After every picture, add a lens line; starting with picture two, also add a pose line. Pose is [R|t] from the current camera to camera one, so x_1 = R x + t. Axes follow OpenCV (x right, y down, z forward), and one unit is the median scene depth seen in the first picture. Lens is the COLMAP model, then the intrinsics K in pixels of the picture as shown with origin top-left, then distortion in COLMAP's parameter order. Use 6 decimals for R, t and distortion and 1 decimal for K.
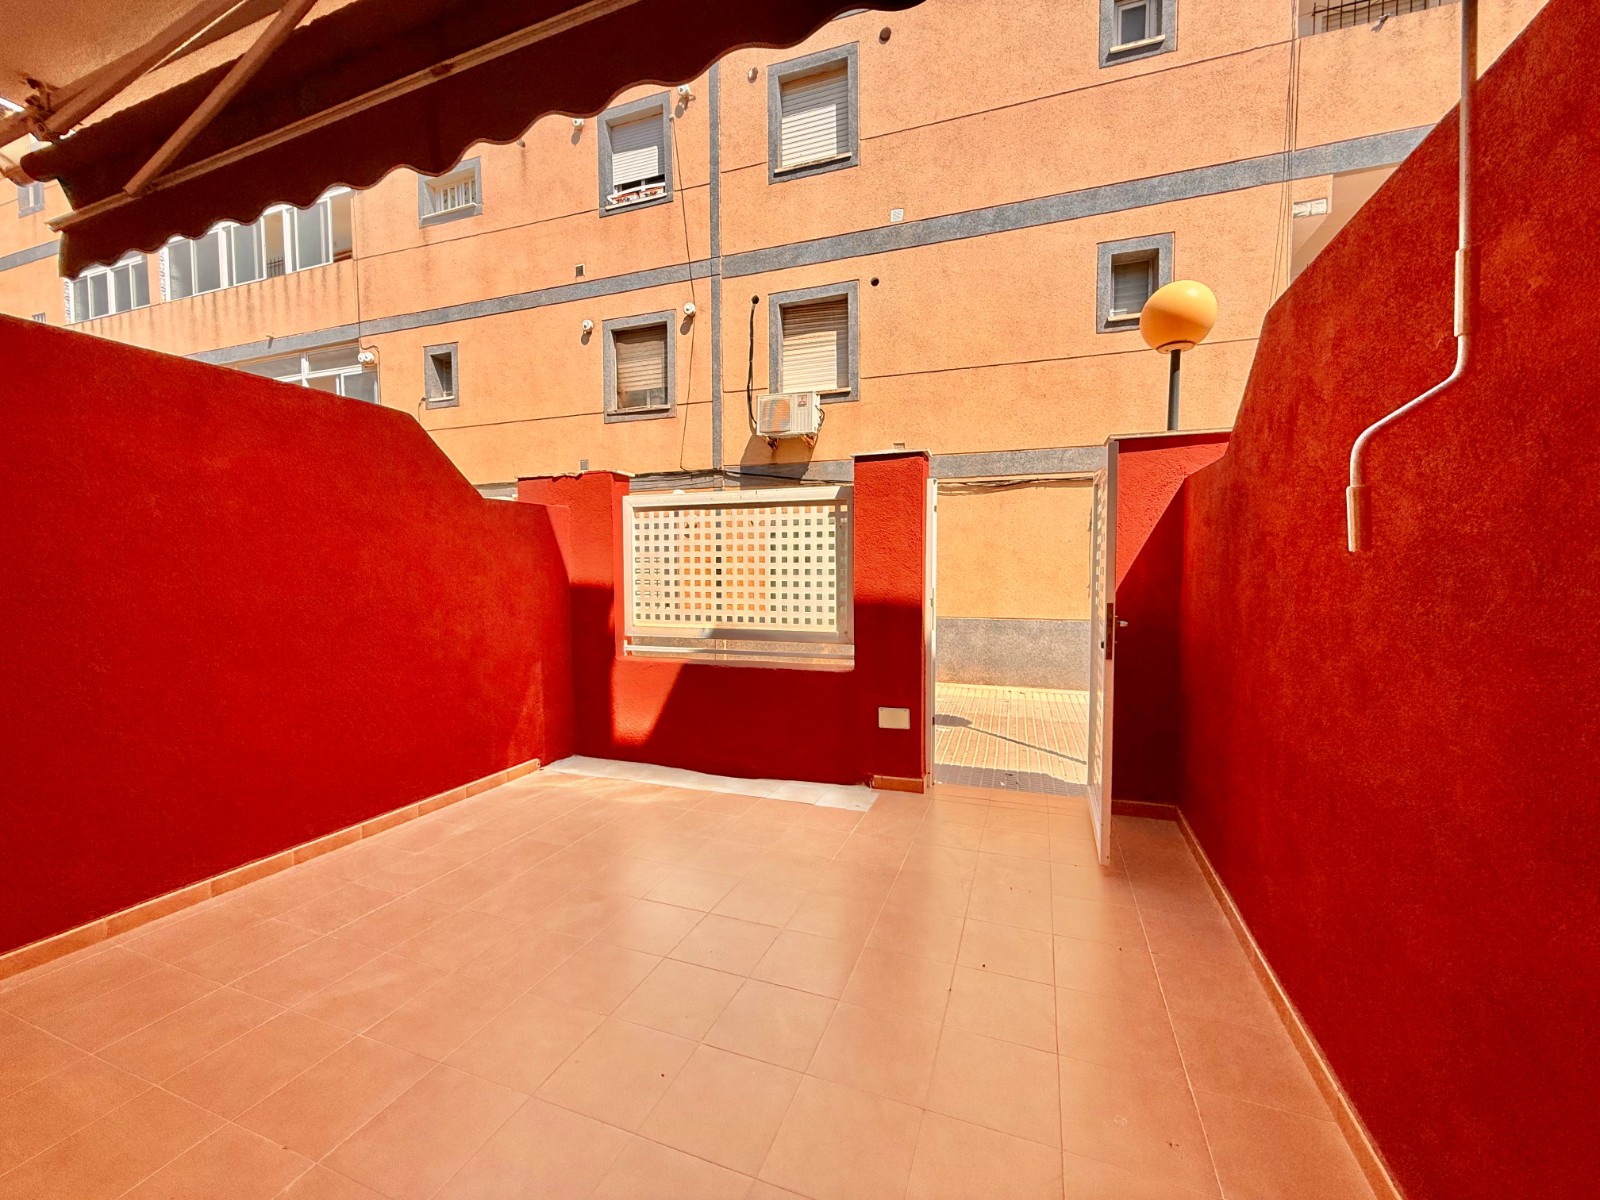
lens RADIAL K [[638.2, 0, 792.7], [0, 638.2, 598.2], [0, 0, 1]] dist [0.000085, 0.000793]
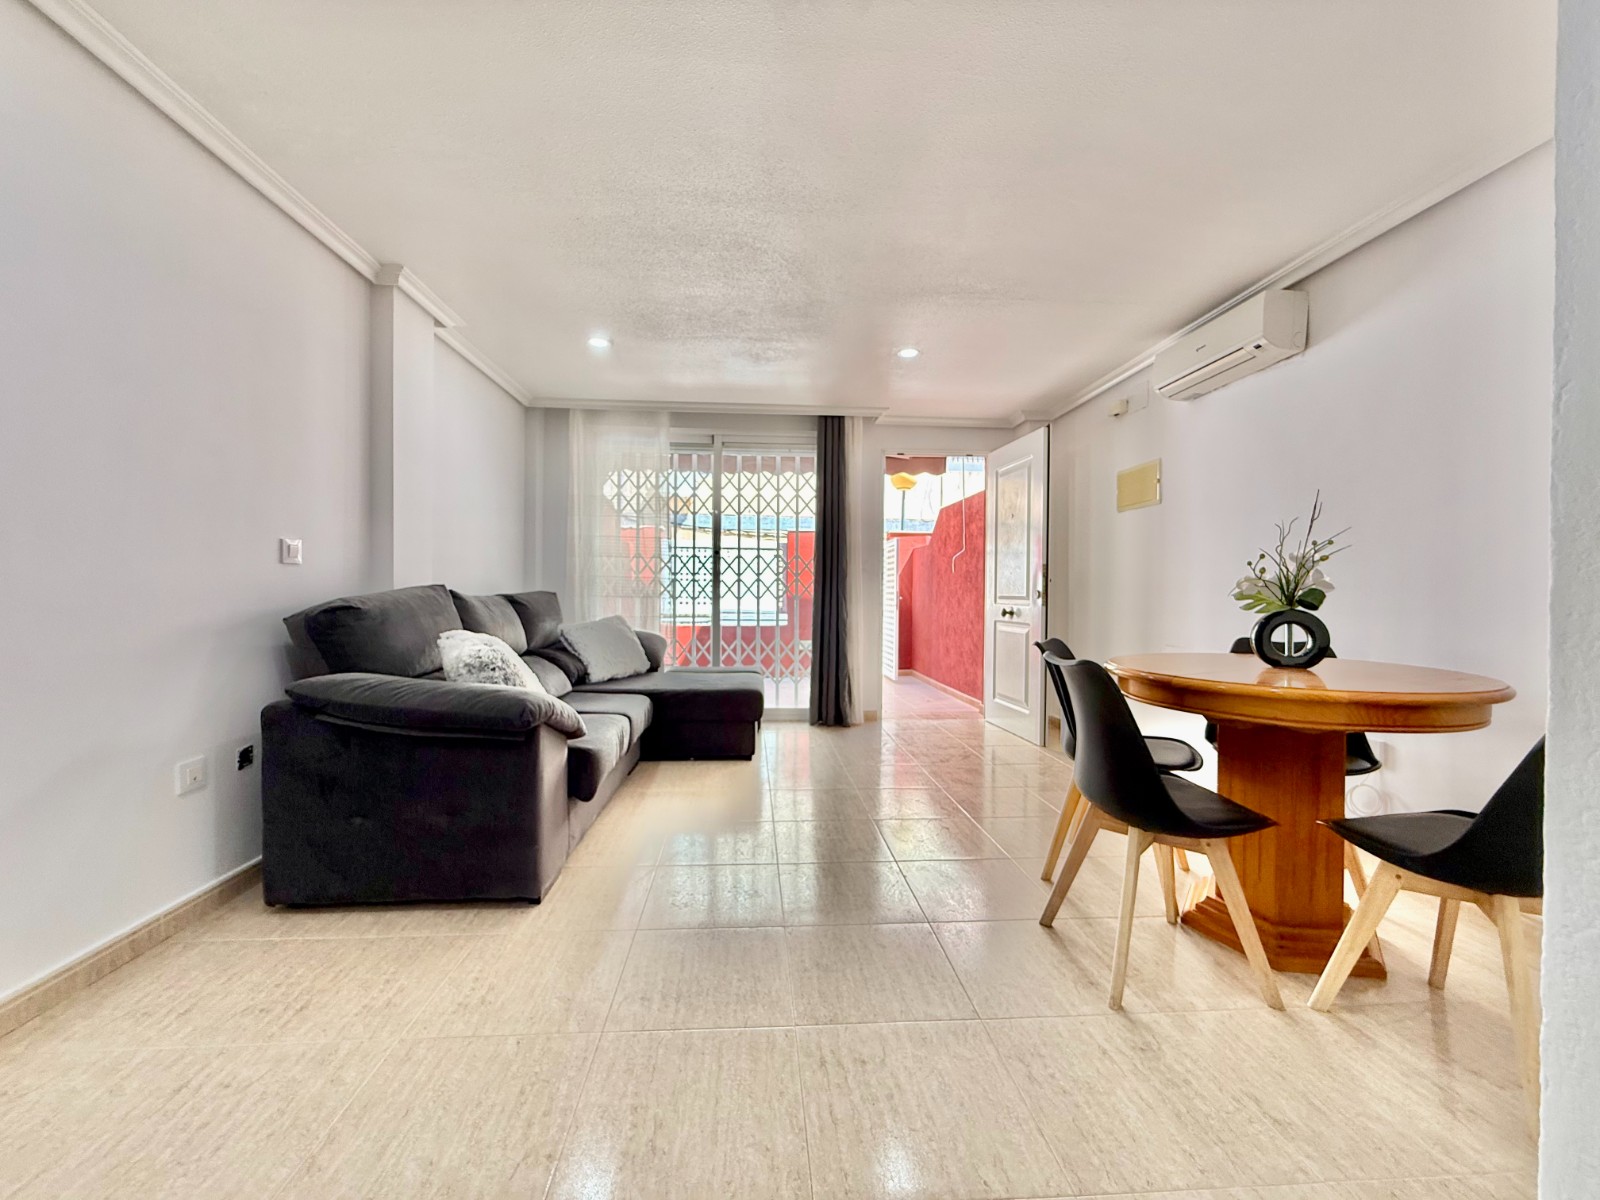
lens RADIAL K [[638.4, 0, 789.3], [0, 638.4, 597.2], [0, 0, 1]] dist [-0.002662, 0.000127]
pose [[0.908382, 0.010457, 0.418011, -0.704219], [0.007182, 0.999150, -0.040603, 0.089810], [-0.418080, 0.039885, 0.907534, -0.874992]]
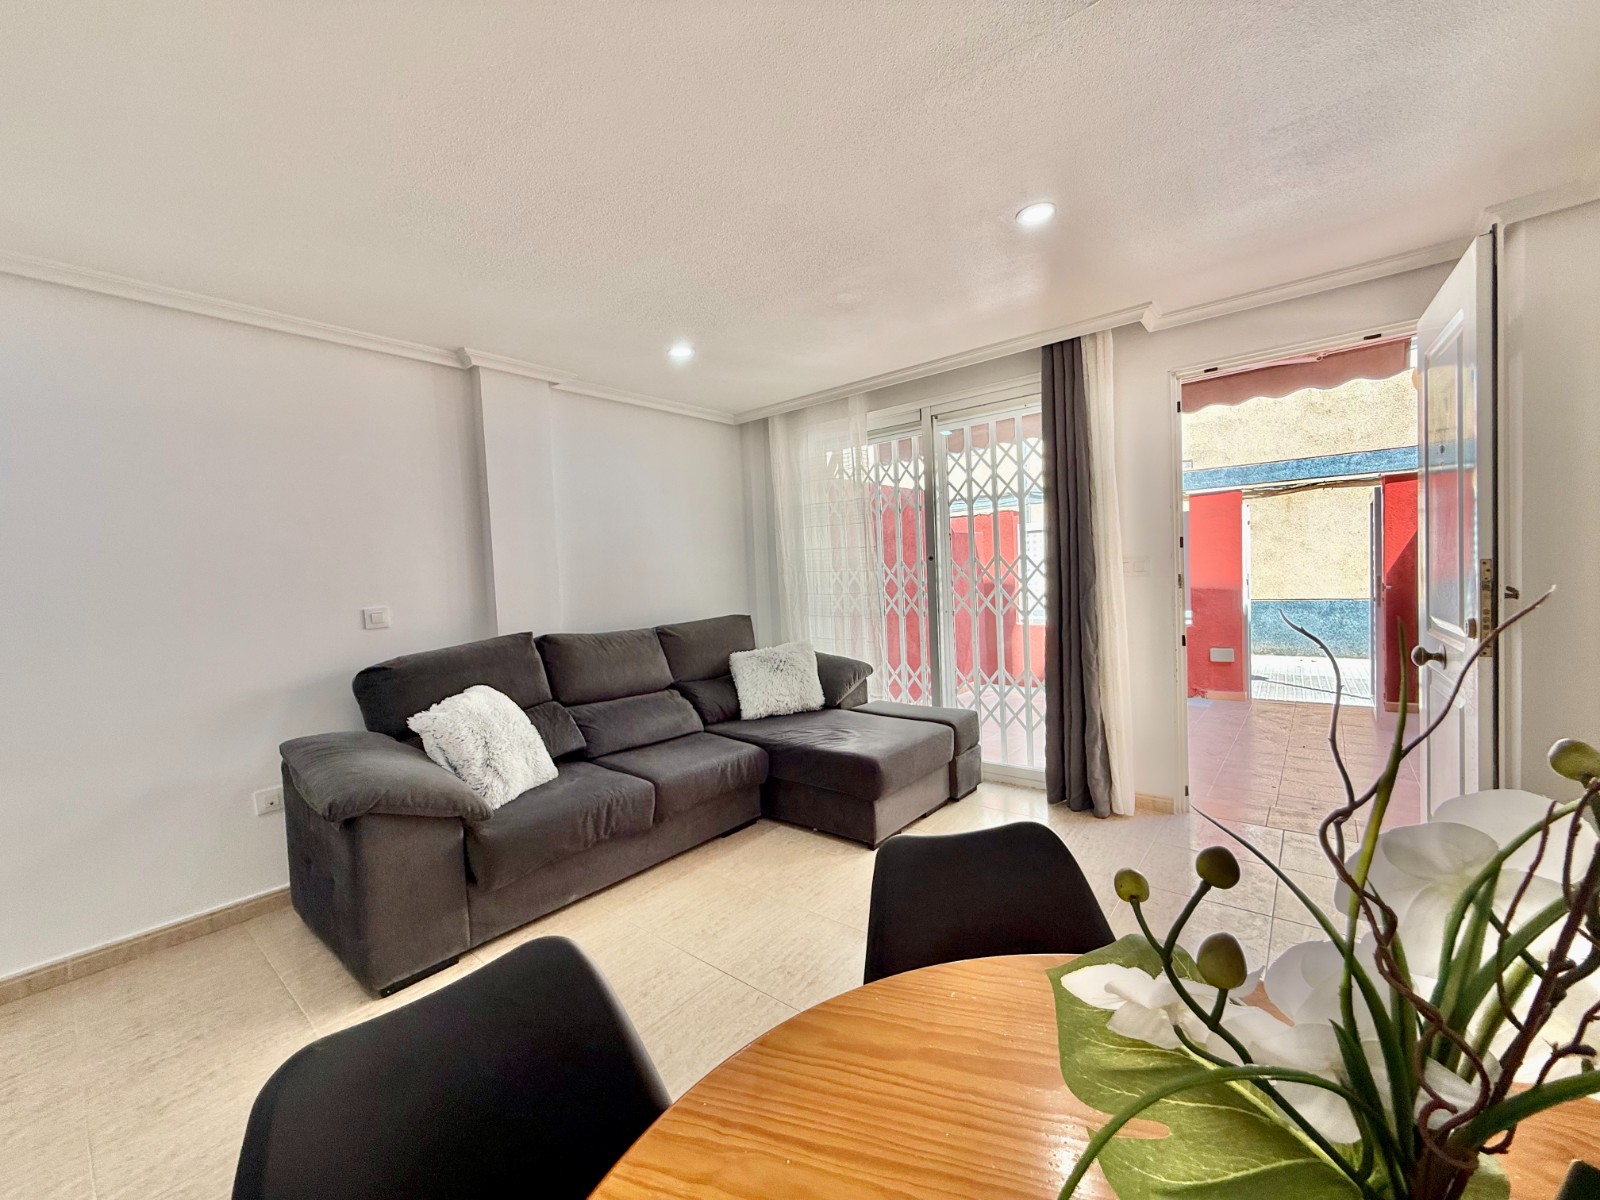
lens RADIAL K [[628.4, 0, 797.4], [0, 628.4, 601.7], [0, 0, 1]] dist [-0.002504, -0.000054]
pose [[0.947226, -0.024464, -0.319631, -0.301732], [0.024508, 0.999692, -0.003888, 0.031083], [0.319627, -0.004151, 0.947534, -0.712900]]
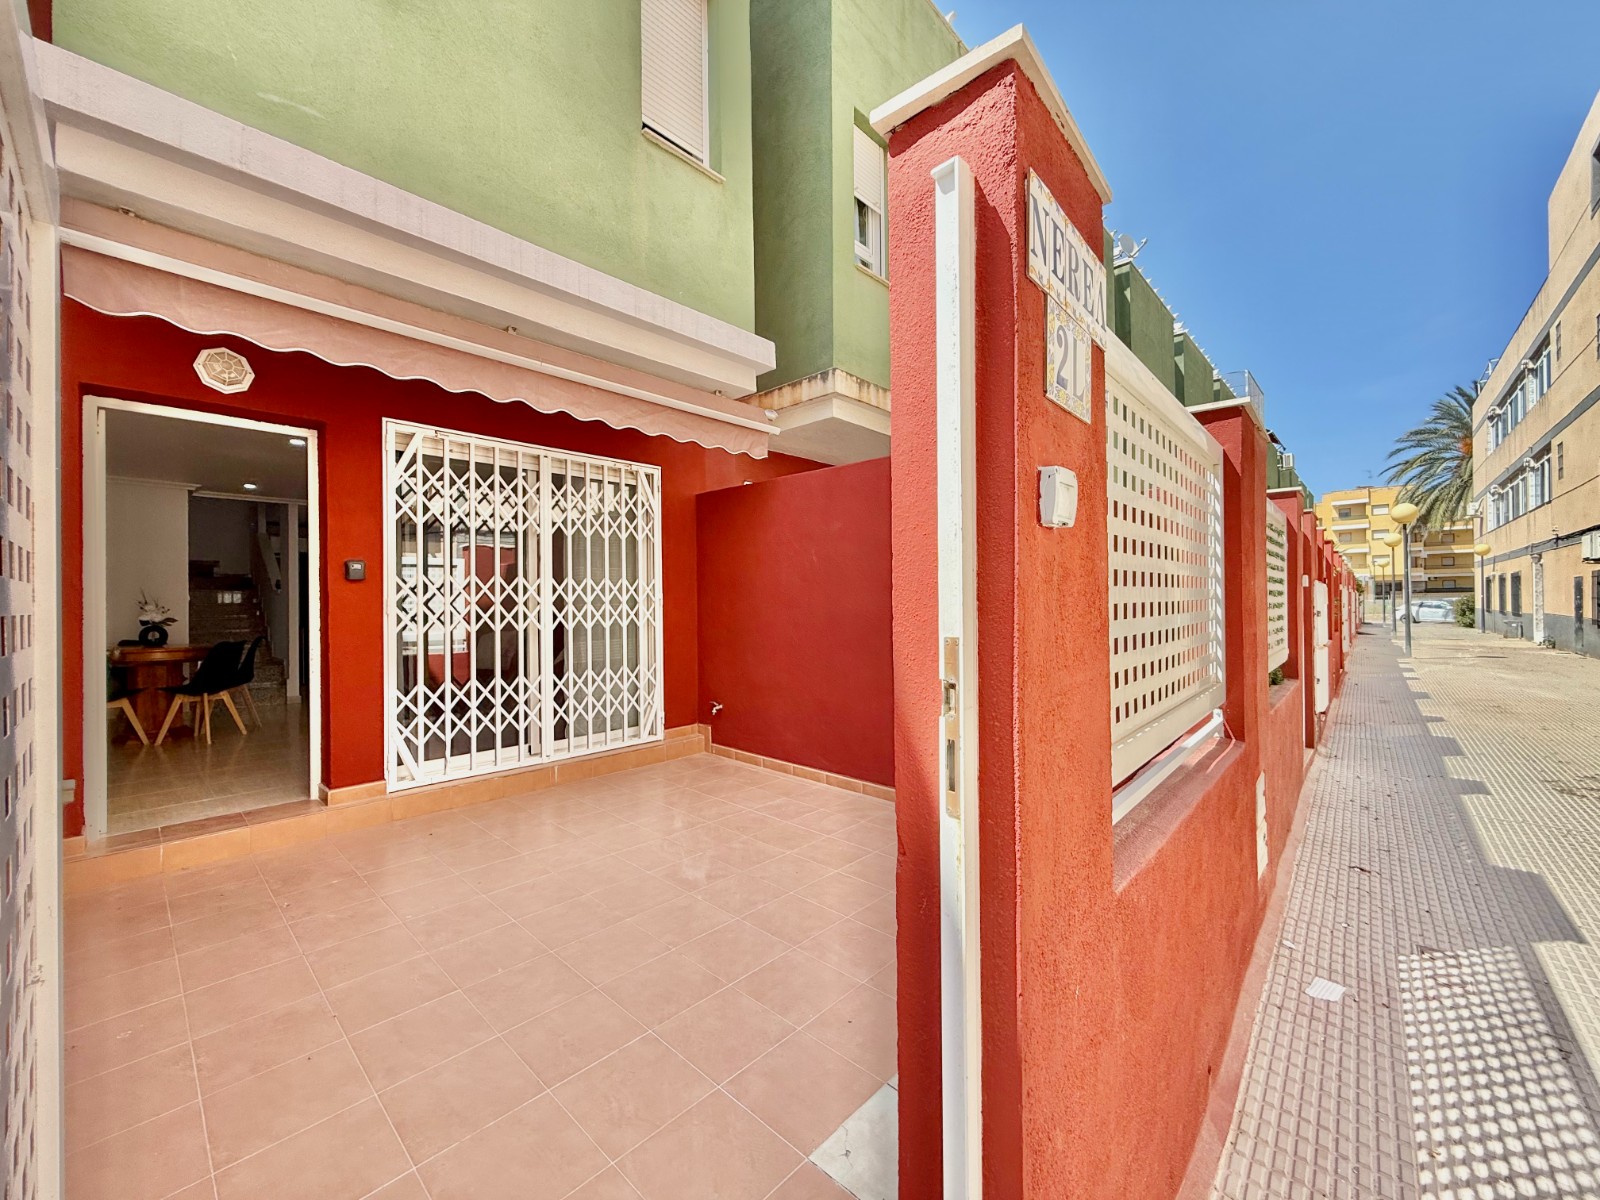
lens RADIAL K [[638.2, 0, 792.7], [0, 638.2, 598.2], [0, 0, 1]] dist [0.000085, 0.000793]
pose [[-0.379030, 0.000117, -0.925385, 0.444334], [-0.034587, 0.999299, 0.014293, -0.026647], [0.924738, 0.037424, -0.378760, 1.010242]]
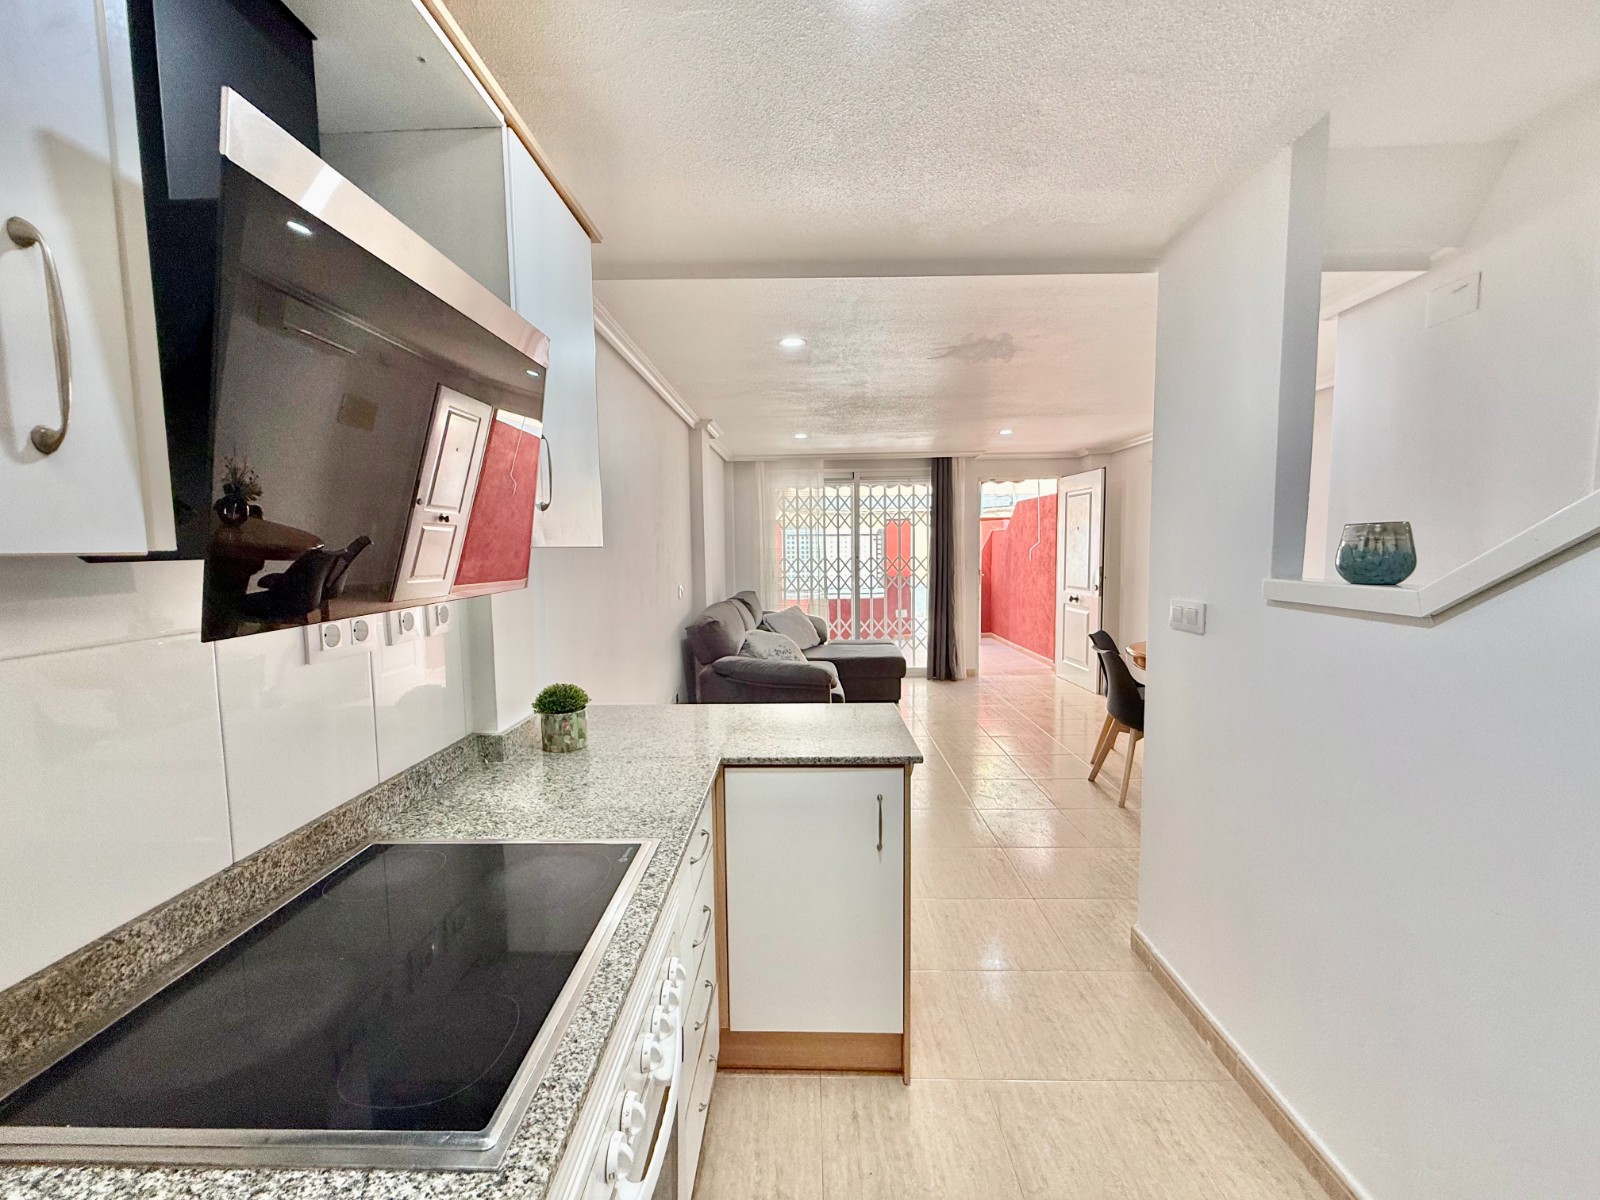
lens RADIAL K [[638.2, 0, 792.7], [0, 638.2, 598.2], [0, 0, 1]] dist [0.000085, 0.000793]
pose [[0.941220, -0.036067, 0.335862, -0.992365], [0.027293, 0.999153, 0.030812, 0.020395], [-0.336688, -0.019834, 0.941407, -1.184320]]
